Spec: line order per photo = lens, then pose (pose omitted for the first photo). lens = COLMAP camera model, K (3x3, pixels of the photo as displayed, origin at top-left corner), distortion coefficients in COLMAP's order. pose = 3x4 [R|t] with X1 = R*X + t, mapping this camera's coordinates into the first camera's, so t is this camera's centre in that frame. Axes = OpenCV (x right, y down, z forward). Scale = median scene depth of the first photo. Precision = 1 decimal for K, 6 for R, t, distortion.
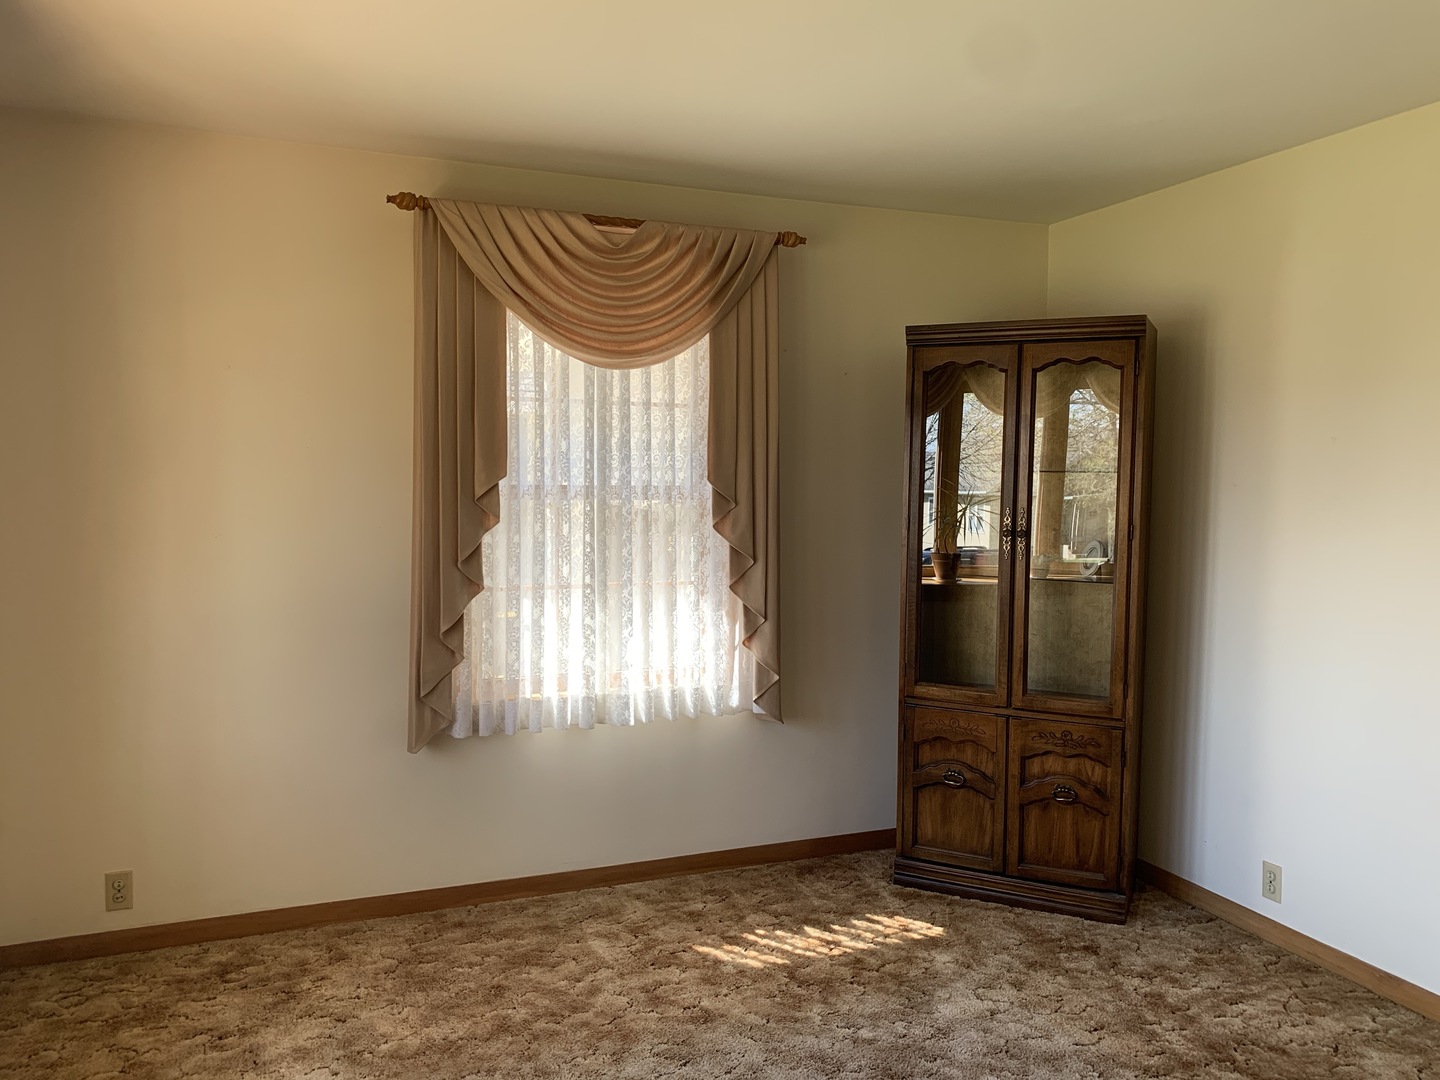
lens RADIAL K [[1106.1, 0, 732.6], [0, 1106.1, 521.2], [0, 0, 1]] dist [0.020836, -0.025317]
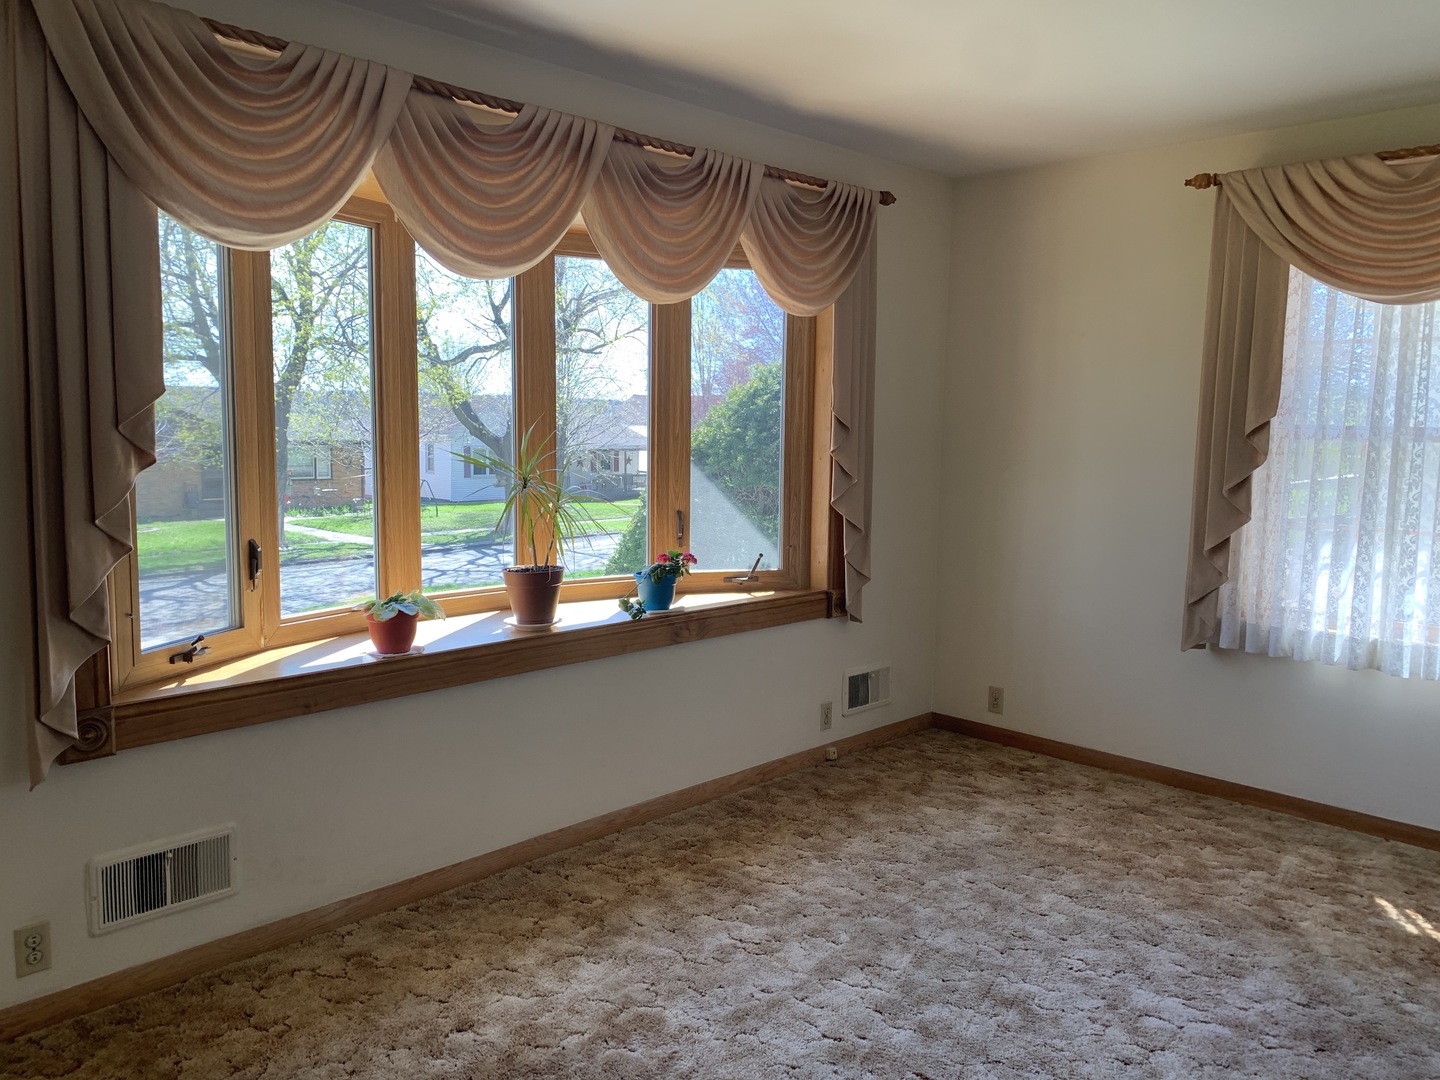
lens RADIAL K [[1106.1, 0, 709.3], [0, 1106.1, 536.1], [0, 0, 1]] dist [0.020836, -0.025317]
pose [[0.387451, 0.092581, -0.917230, 0.582682], [-0.051849, 0.995558, 0.078585, 0.018170], [0.920431, 0.017110, 0.390530, 0.065639]]
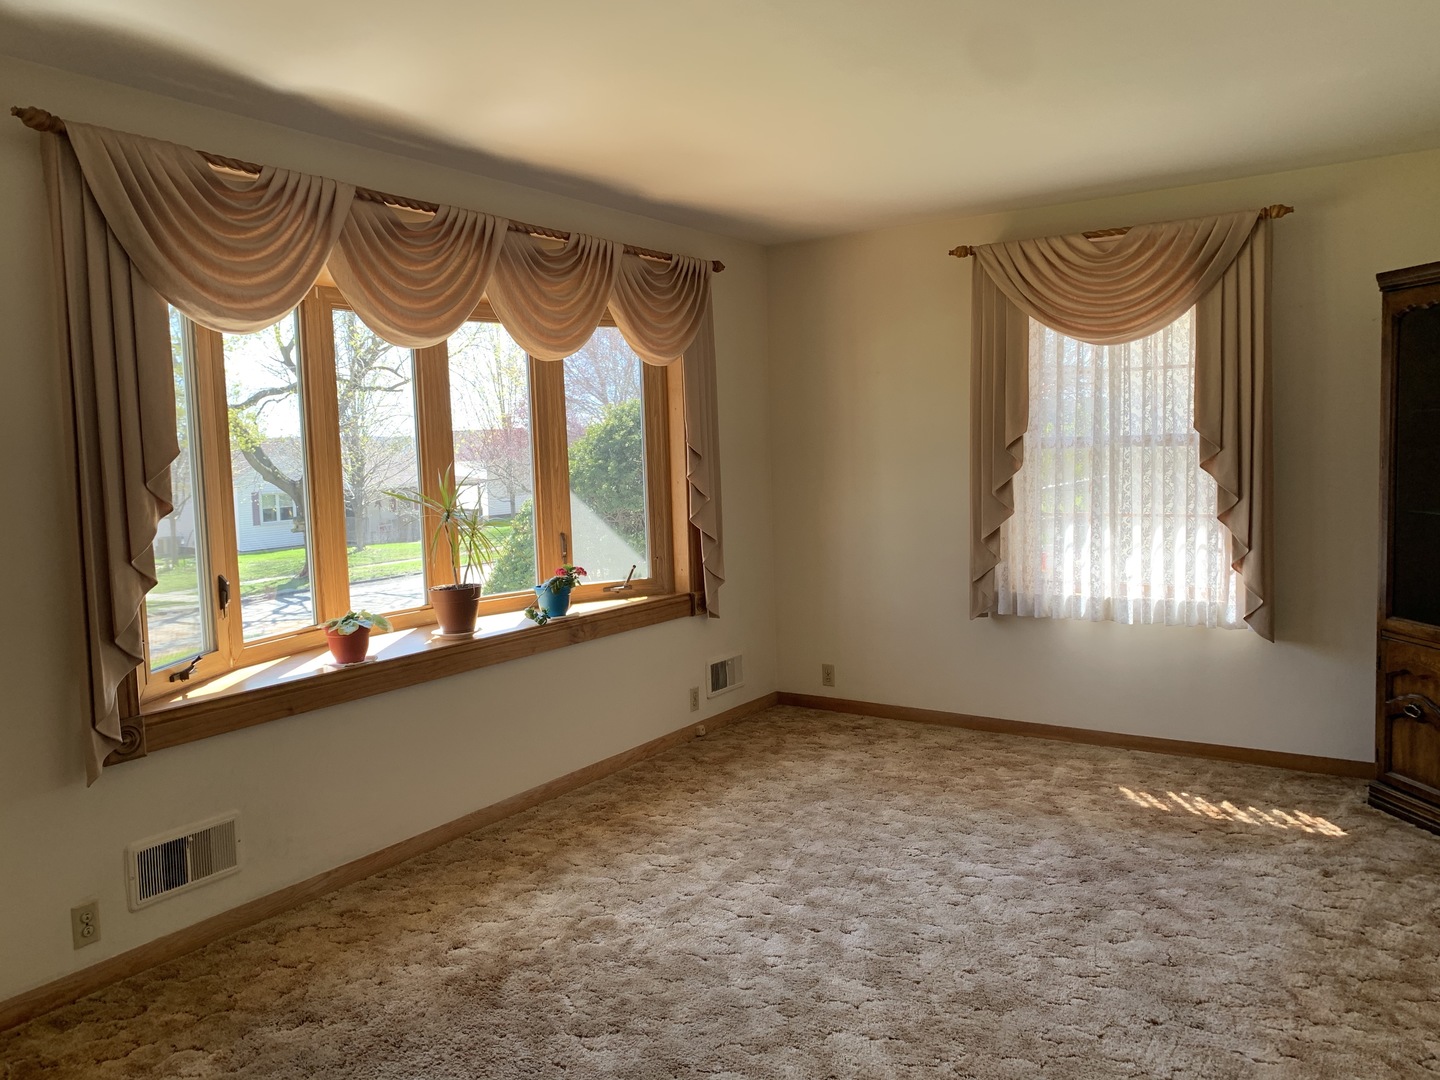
lens RADIAL K [[1106.1, 0, 721.9], [0, 1106.1, 541.7], [0, 0, 1]] dist [0.020836, -0.025317]
pose [[0.558280, 0.044660, -0.828450, 0.745646], [-0.001065, 0.998588, 0.053114, 0.022922], [0.829652, -0.028770, 0.557539, -0.111457]]
